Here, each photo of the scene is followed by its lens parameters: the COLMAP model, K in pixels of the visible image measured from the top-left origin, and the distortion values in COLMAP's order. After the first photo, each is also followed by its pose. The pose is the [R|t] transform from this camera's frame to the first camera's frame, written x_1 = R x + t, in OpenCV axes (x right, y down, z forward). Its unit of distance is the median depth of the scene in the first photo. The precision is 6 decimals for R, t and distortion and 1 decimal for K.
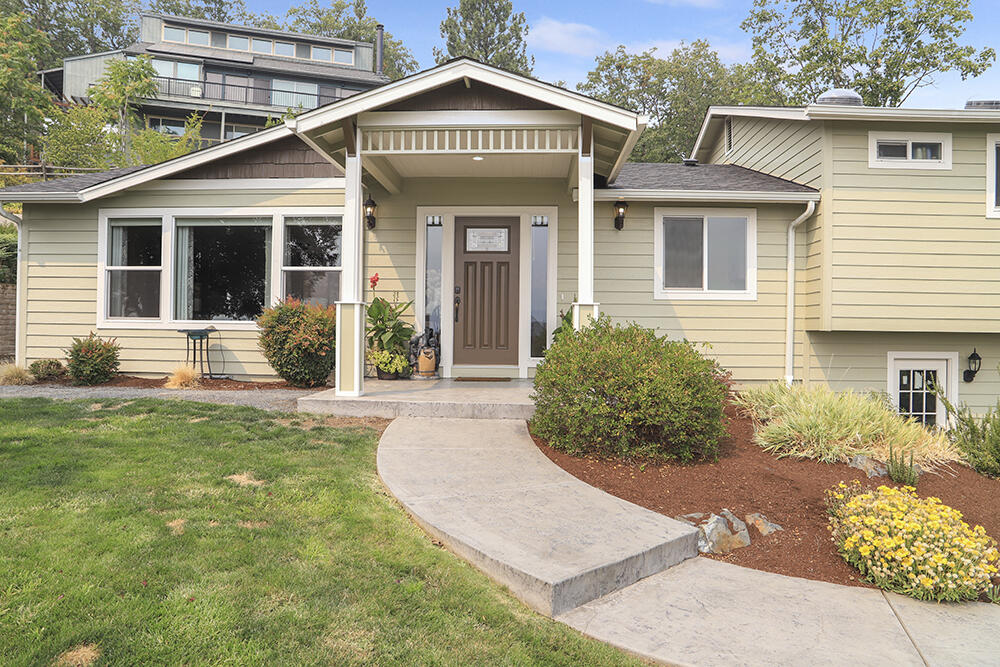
lens RADIAL K [[698.9, 0, 503.1], [0, 698.9, 336.0], [0, 0, 1]] dist [-0.071340, 0.026270]
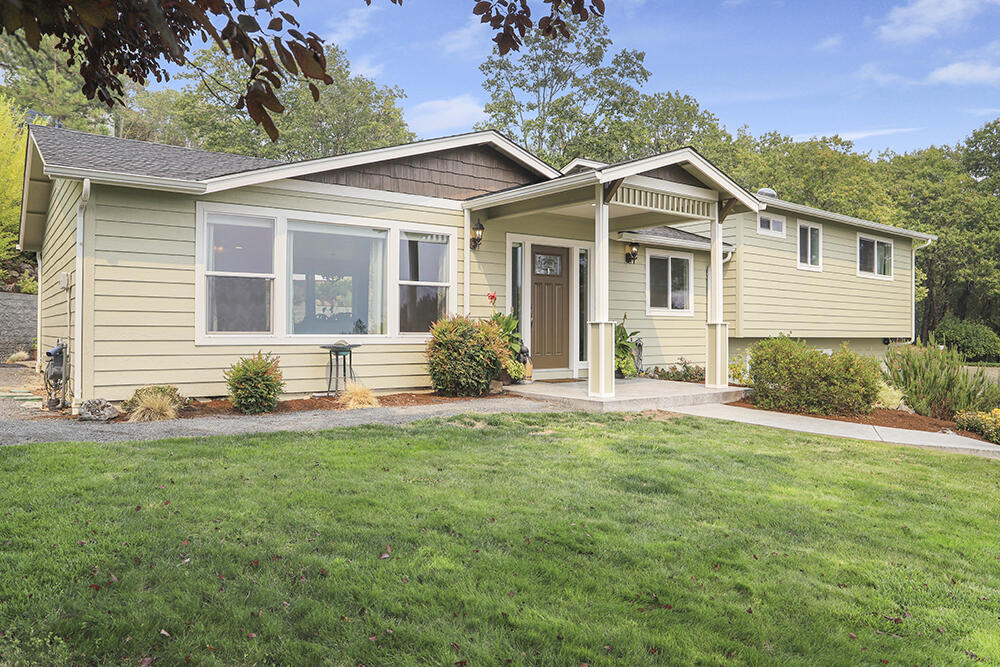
lens RADIAL K [[698.9, 0, 503.6], [0, 698.9, 331.8], [0, 0, 1]] dist [-0.071340, 0.026270]
pose [[0.776748, -0.009390, 0.629741, -0.855433], [0.003748, 0.999940, 0.010287, -0.035494], [-0.629800, -0.005630, 0.776737, 0.115857]]
